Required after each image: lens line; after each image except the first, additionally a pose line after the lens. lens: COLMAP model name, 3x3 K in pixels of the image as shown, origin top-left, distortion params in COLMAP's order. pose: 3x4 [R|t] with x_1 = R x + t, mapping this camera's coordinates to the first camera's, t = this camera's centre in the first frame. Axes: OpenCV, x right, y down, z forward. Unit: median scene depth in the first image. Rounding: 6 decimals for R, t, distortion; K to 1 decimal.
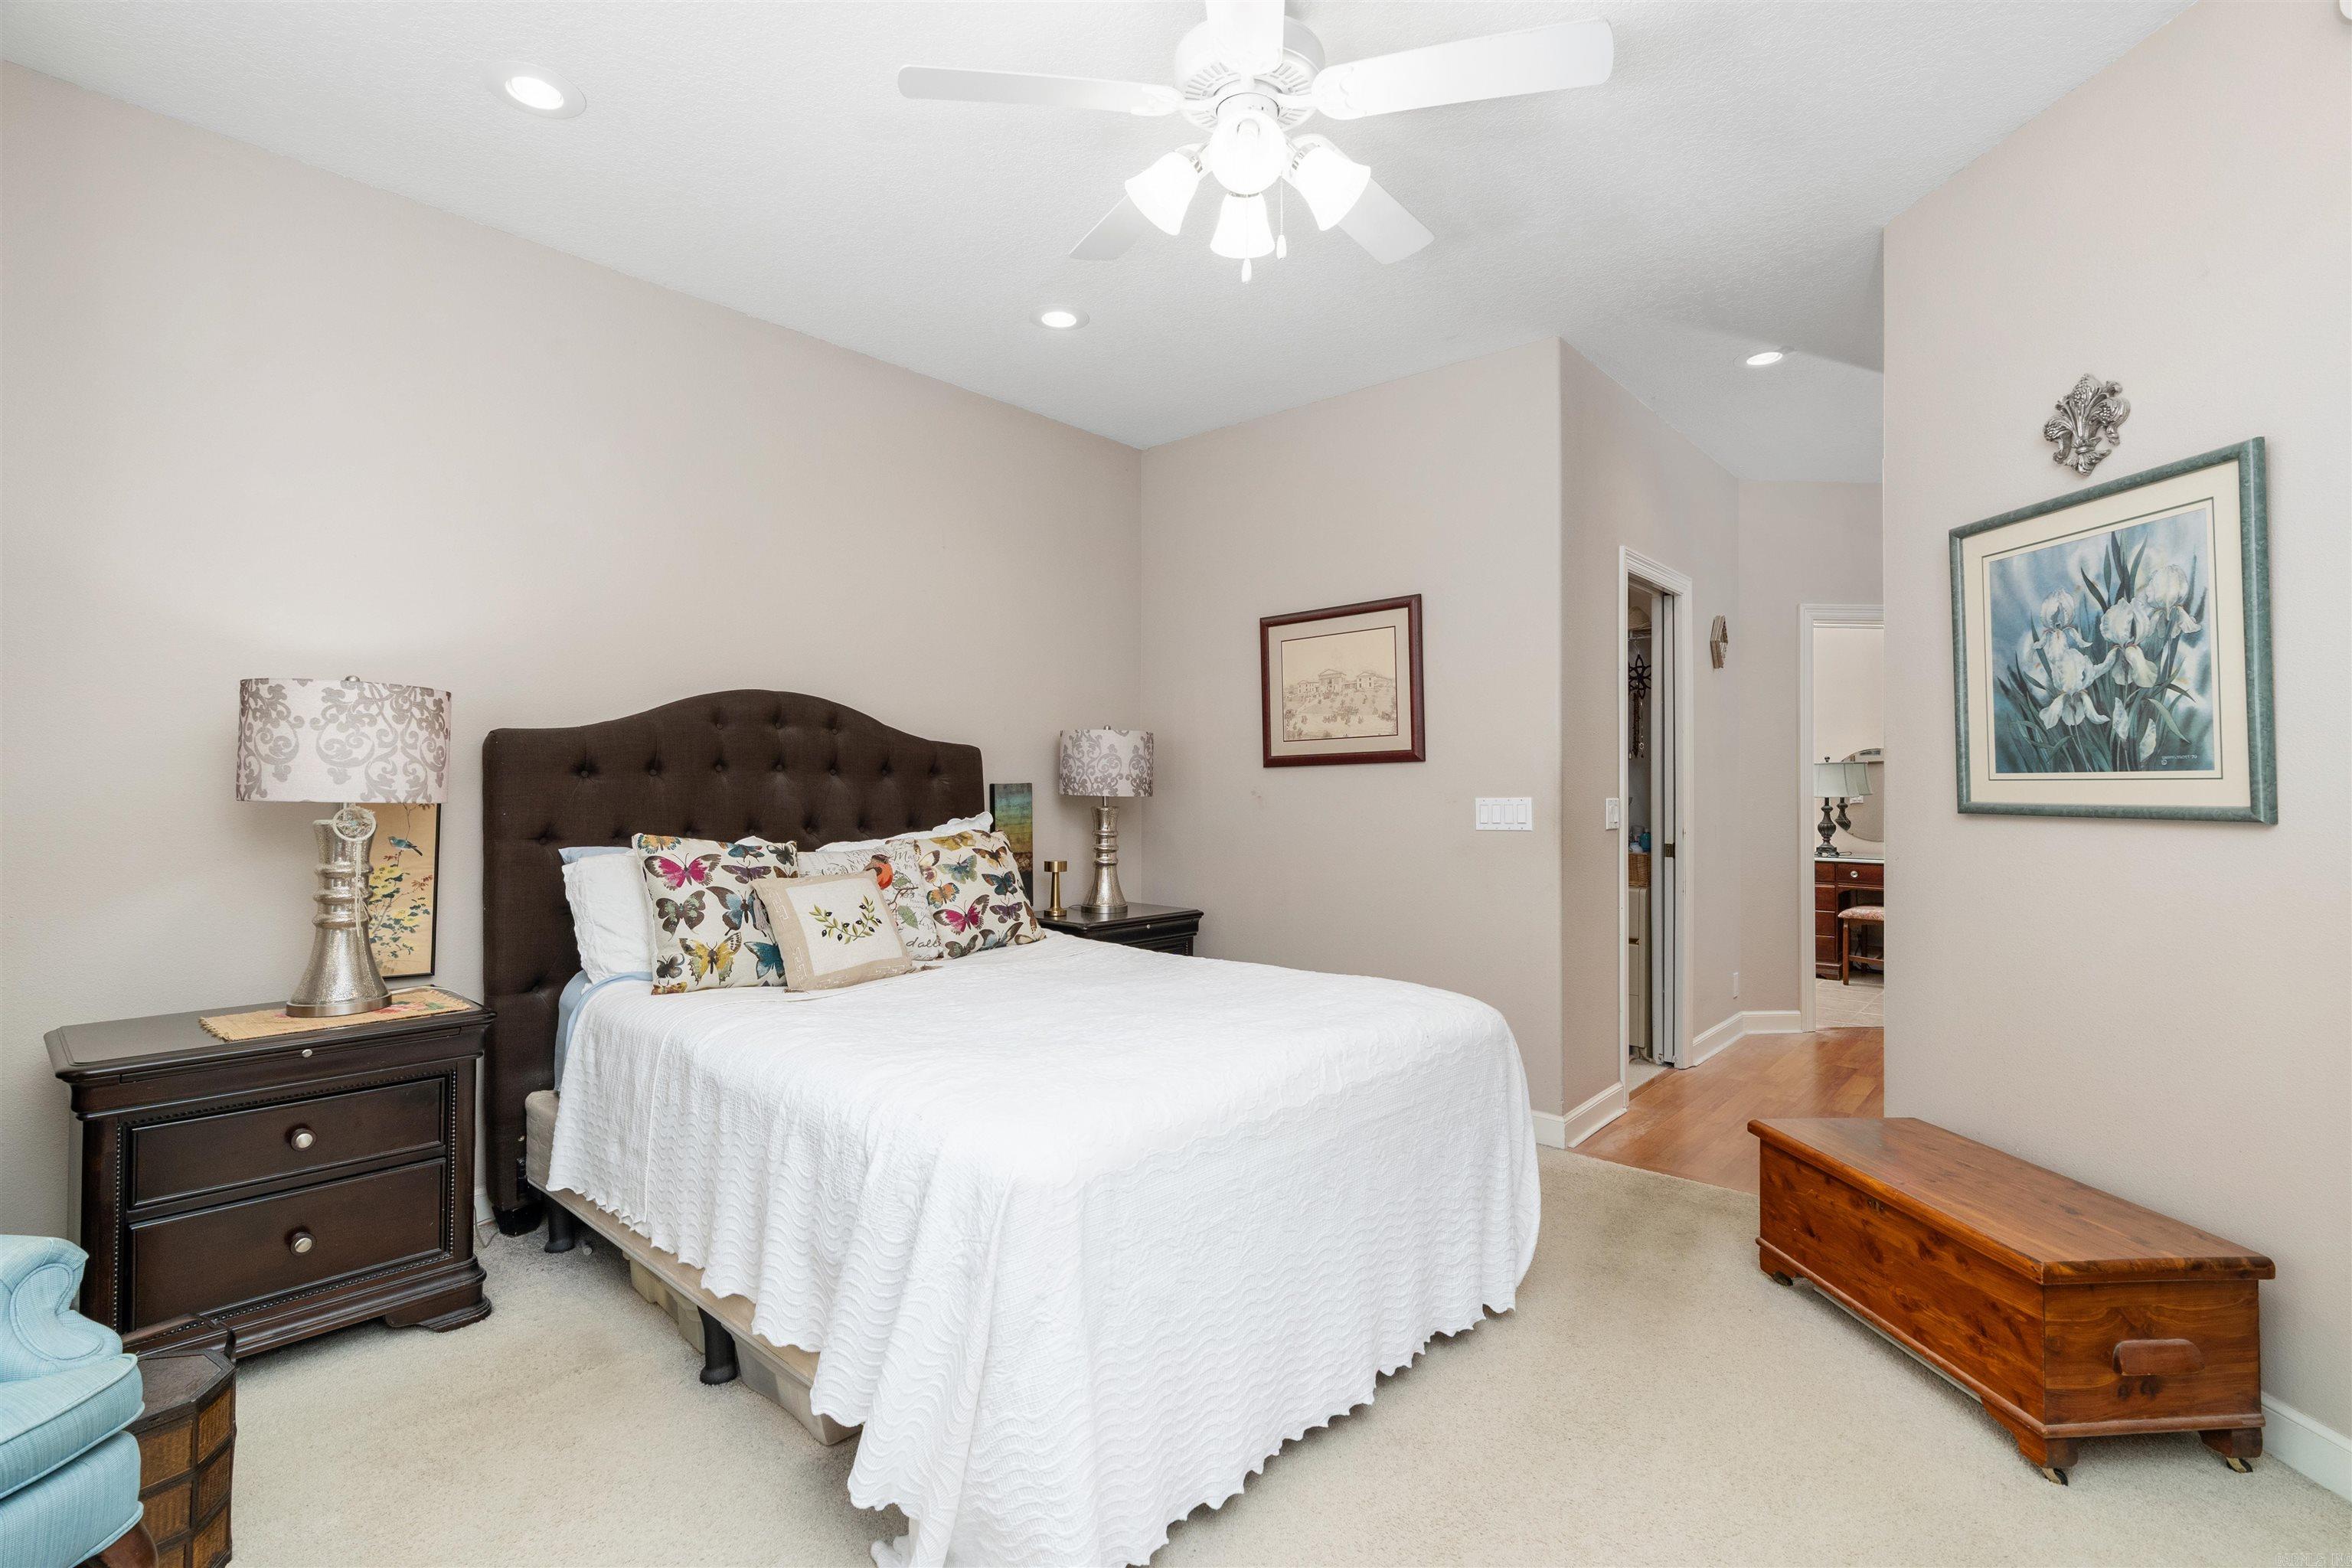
lens RADIAL K [[1079.5, 0, 1176.5], [0, 1079.5, 810.3], [0, 0, 1]] dist [-0.003414, 0.001602]
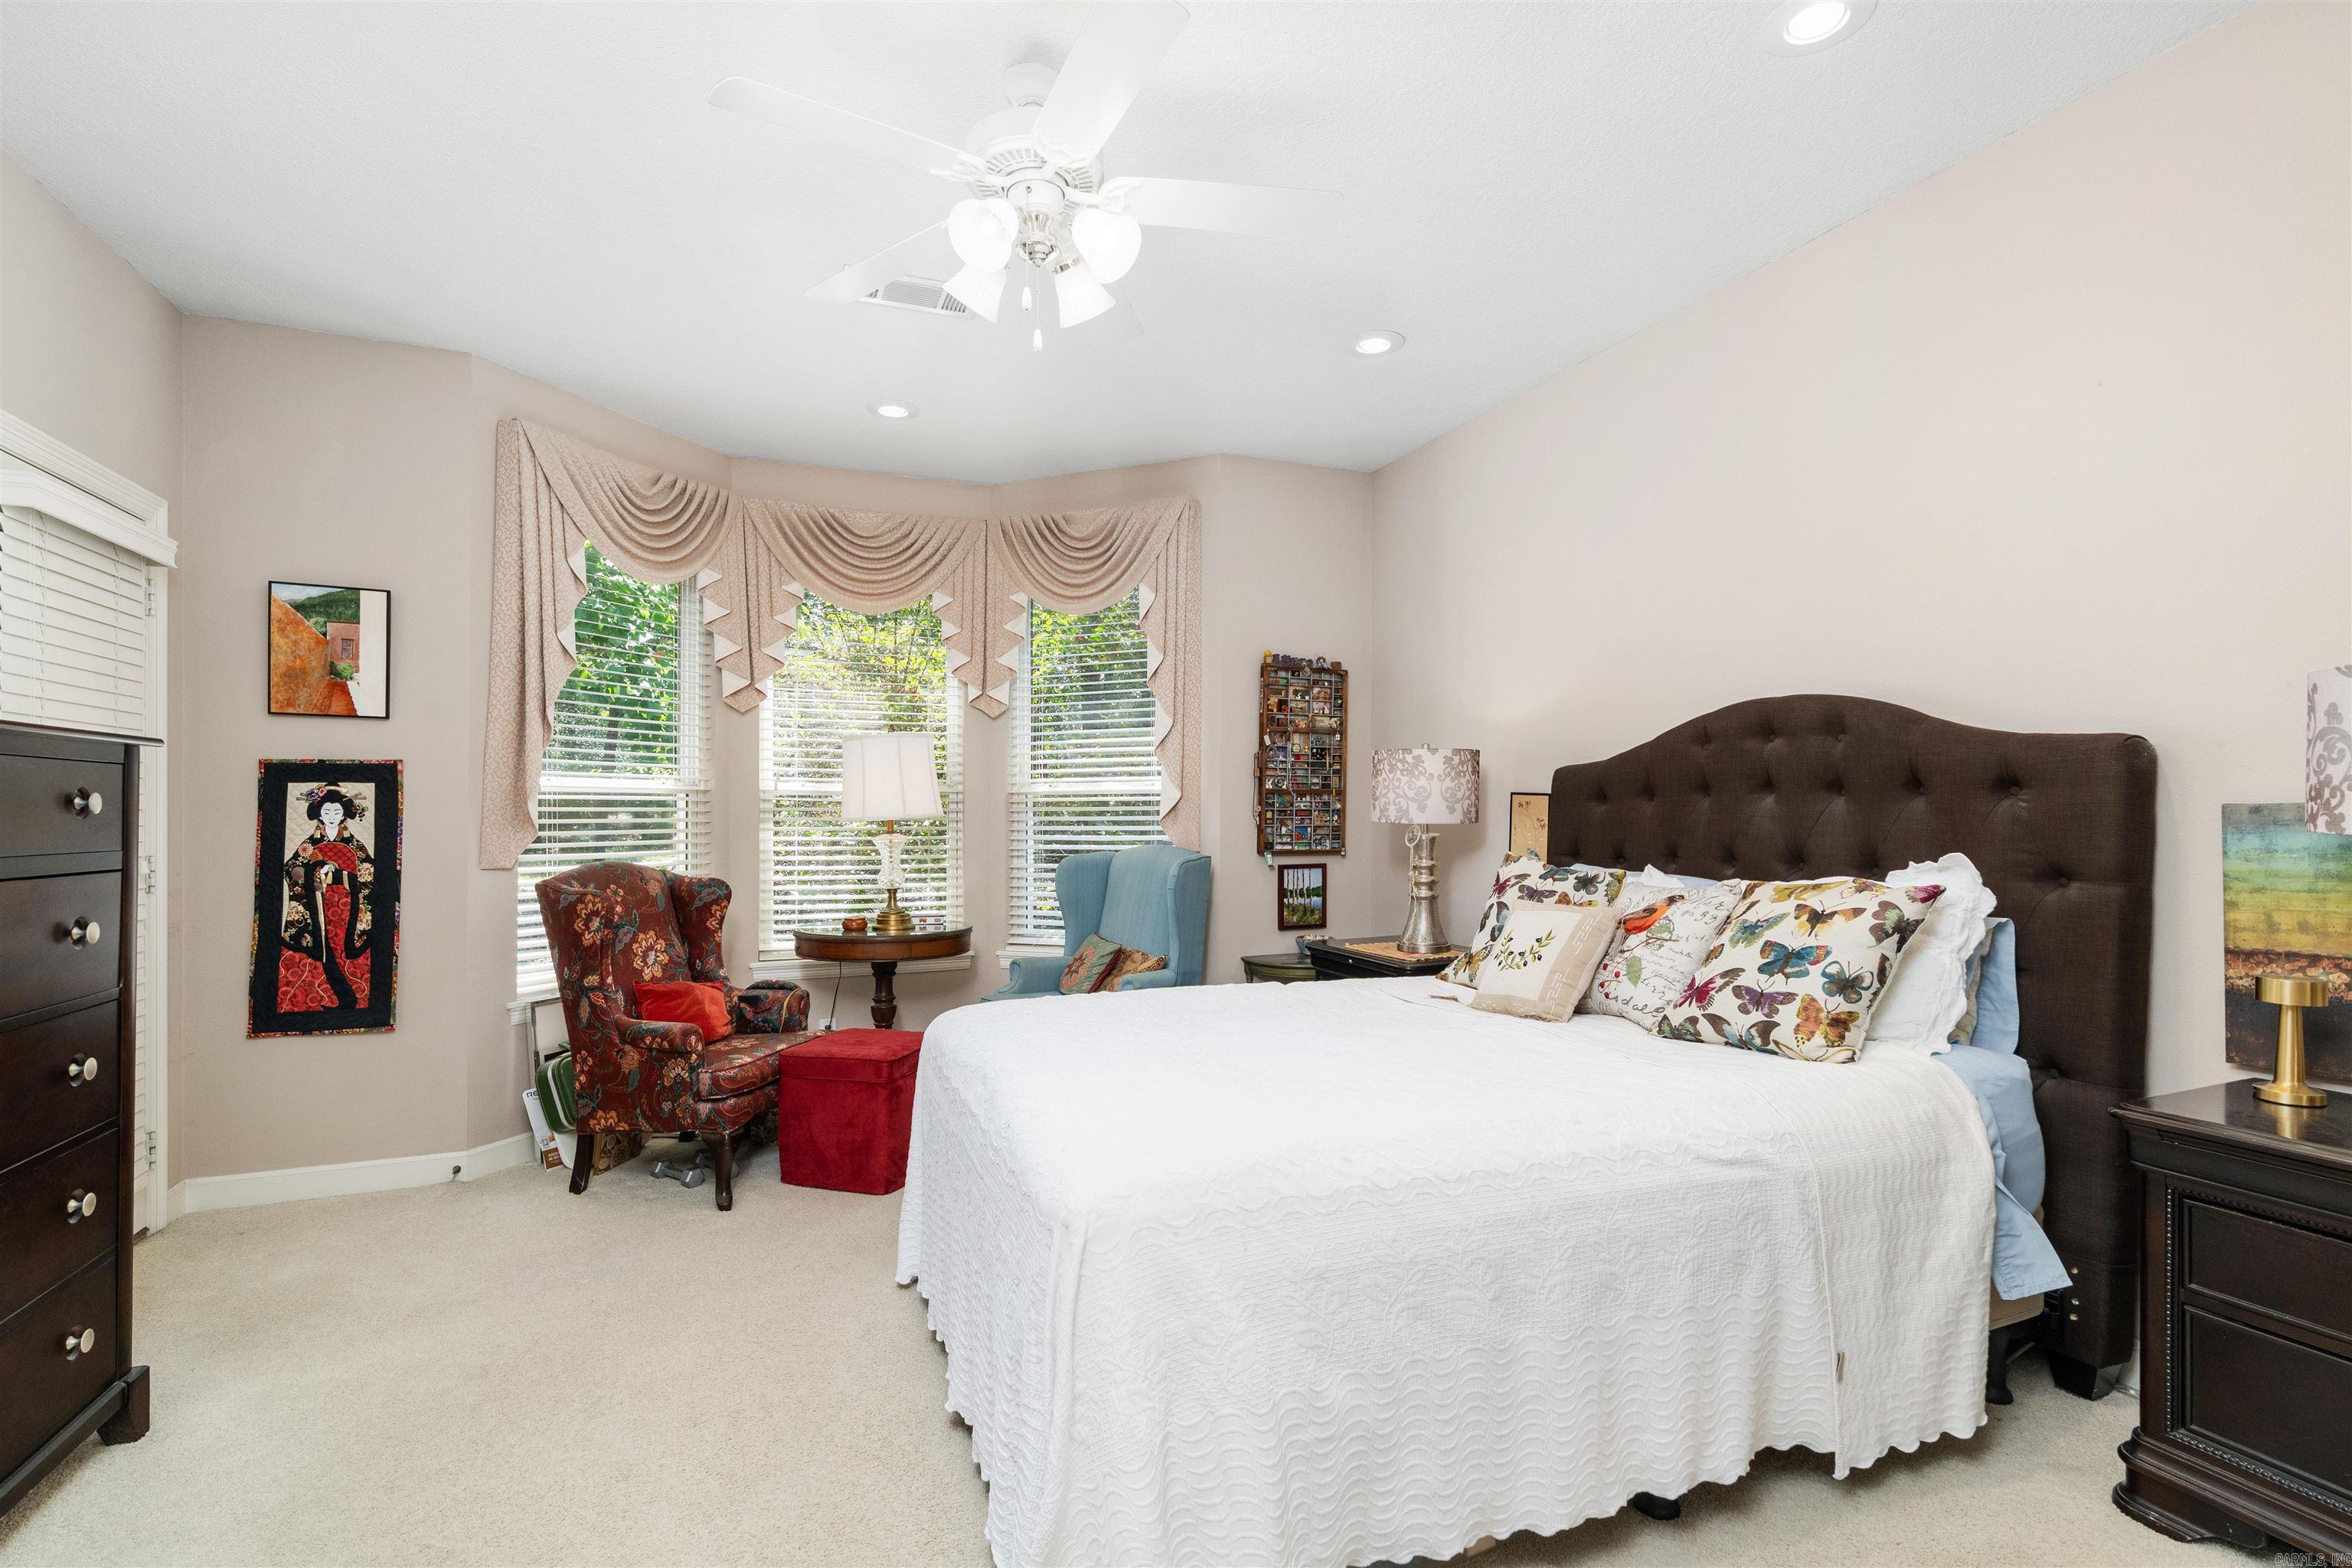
lens RADIAL K [[1079.5, 0, 1176.5], [0, 1079.5, 810.3], [0, 0, 1]] dist [-0.003414, 0.001602]
pose [[-0.478274, -0.022227, -0.877929, 0.592377], [-0.035400, 0.999355, -0.006016, -0.002897], [0.877497, 0.028201, -0.478752, 1.023378]]
